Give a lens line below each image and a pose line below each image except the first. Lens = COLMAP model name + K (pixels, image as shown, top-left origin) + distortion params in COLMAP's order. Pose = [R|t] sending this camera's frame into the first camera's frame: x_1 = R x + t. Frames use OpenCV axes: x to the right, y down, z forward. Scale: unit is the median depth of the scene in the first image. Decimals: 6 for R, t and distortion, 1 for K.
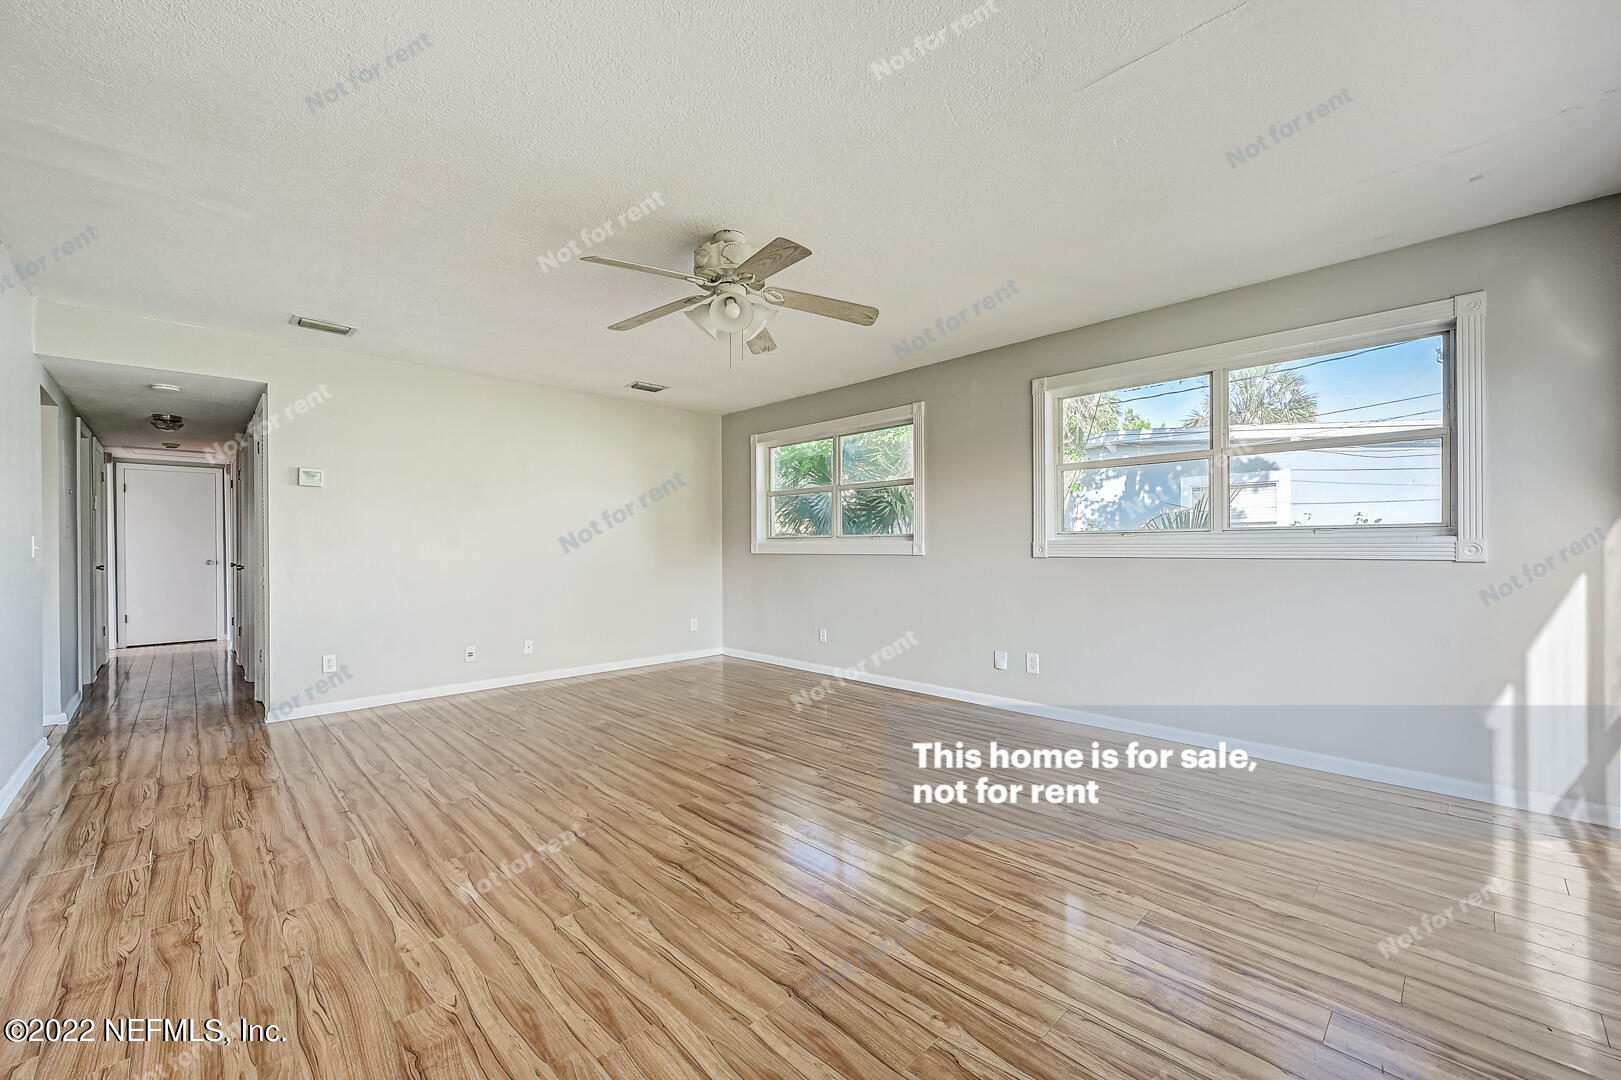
lens RADIAL K [[656.4, 0, 819.3], [0, 656.4, 537.9], [0, 0, 1]] dist [0.000088, -0.000084]
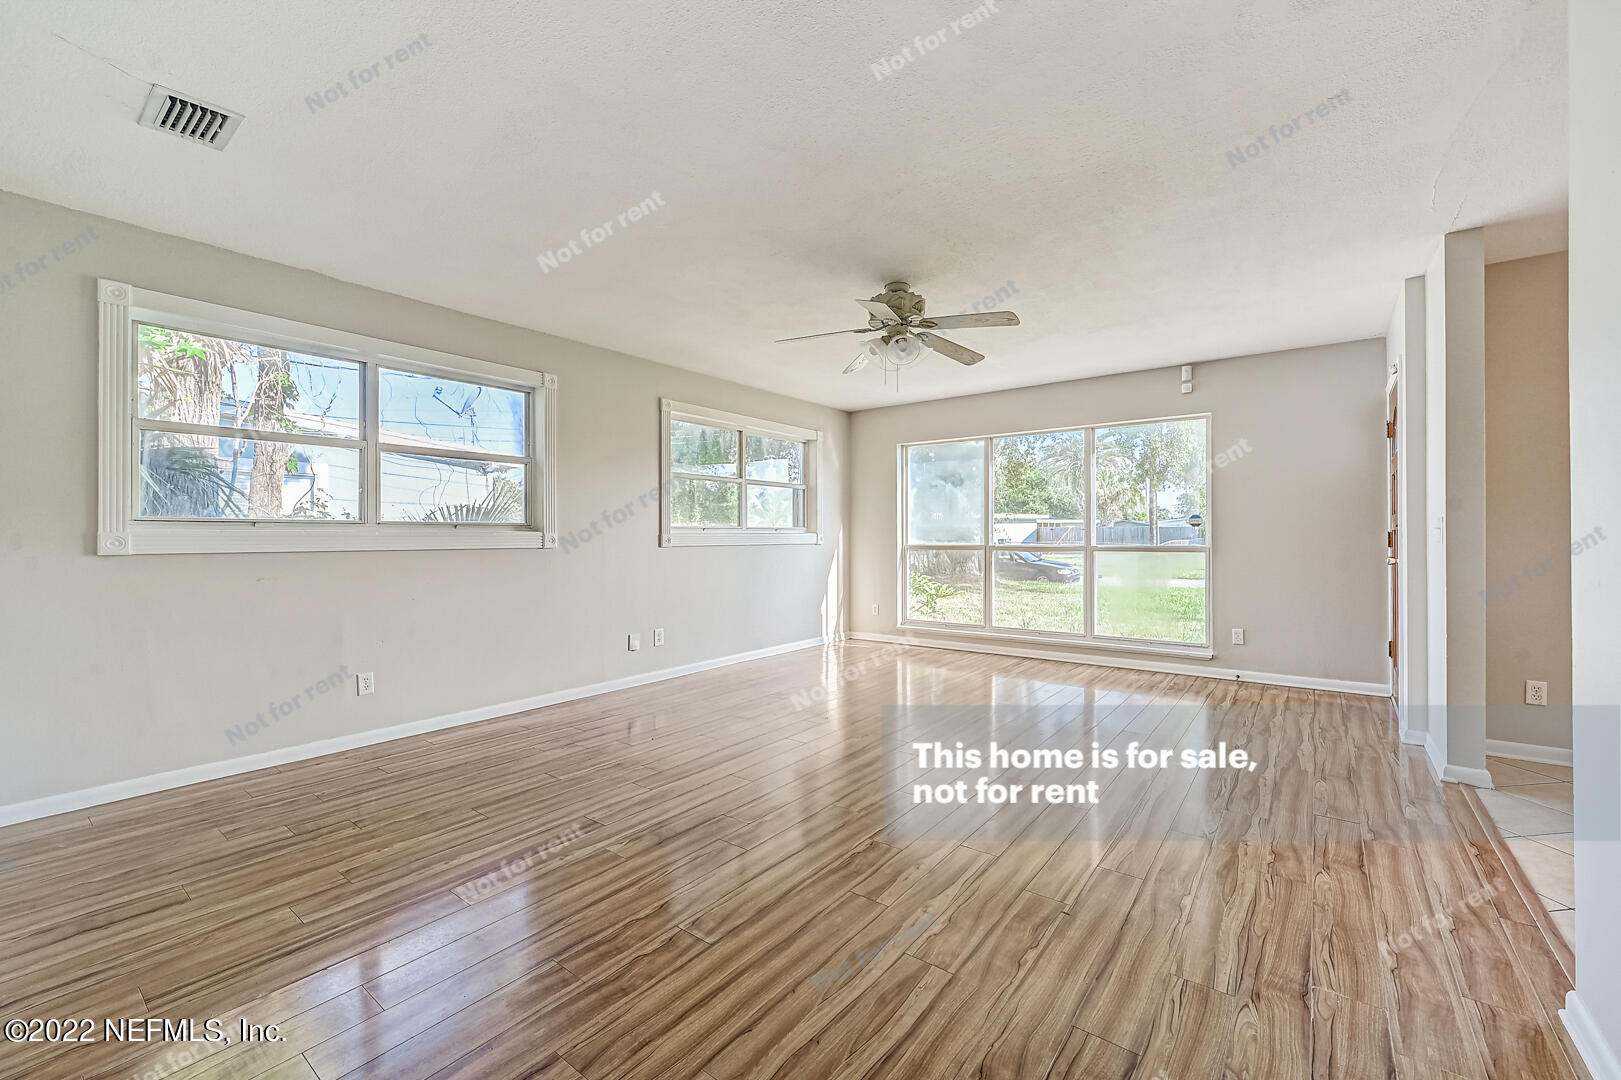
lens RADIAL K [[656.4, 0, 819.3], [0, 656.4, 537.9], [0, 0, 1]] dist [0.000088, -0.000084]
pose [[-0.153053, 0.005155, 0.988205, -1.494980], [-0.010876, 0.999917, -0.006901, 0.027501], [-0.988158, -0.011804, -0.152984, 1.493434]]
